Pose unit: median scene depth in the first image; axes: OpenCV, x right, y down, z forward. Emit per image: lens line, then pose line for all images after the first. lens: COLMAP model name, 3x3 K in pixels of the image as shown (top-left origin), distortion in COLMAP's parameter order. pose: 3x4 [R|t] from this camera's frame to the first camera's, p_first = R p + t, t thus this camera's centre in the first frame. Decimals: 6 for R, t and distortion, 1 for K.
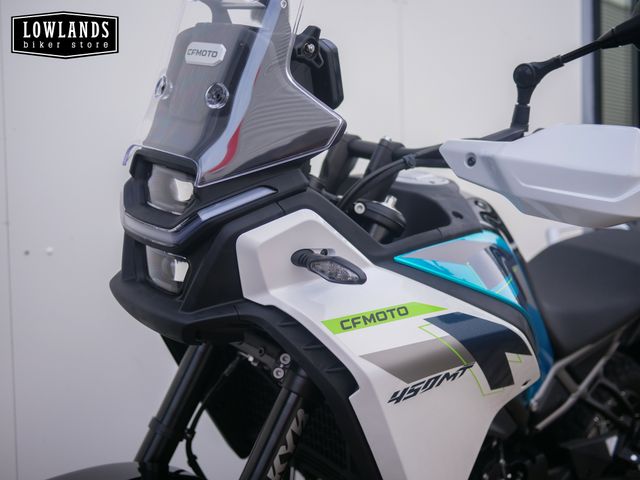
lens RADIAL K [[739.5, 0, 318.0], [0, 739.5, 242.0], [0, 0, 1]] dist [-0.003158, 0.000000]
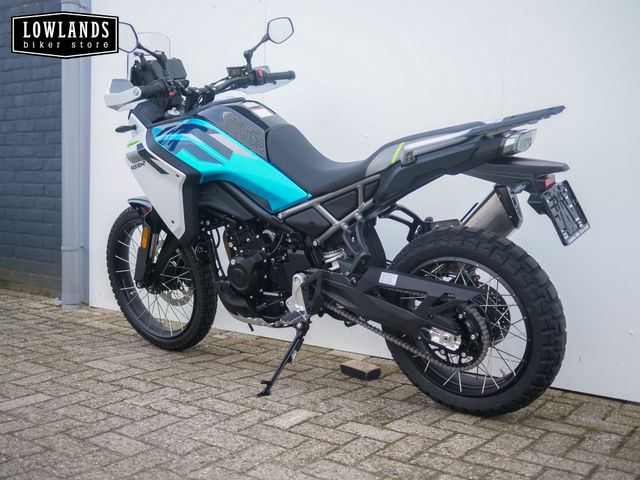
lens RADIAL K [[739.5, 0, 314.0], [0, 739.5, 240.8], [0, 0, 1]] dist [-0.003158, 0.000000]
pose [[0.137931, 0.089294, -0.986408, 3.416219], [-0.072368, 0.994174, 0.079878, 0.203970], [0.987794, 0.060366, 0.143590, 1.301618]]
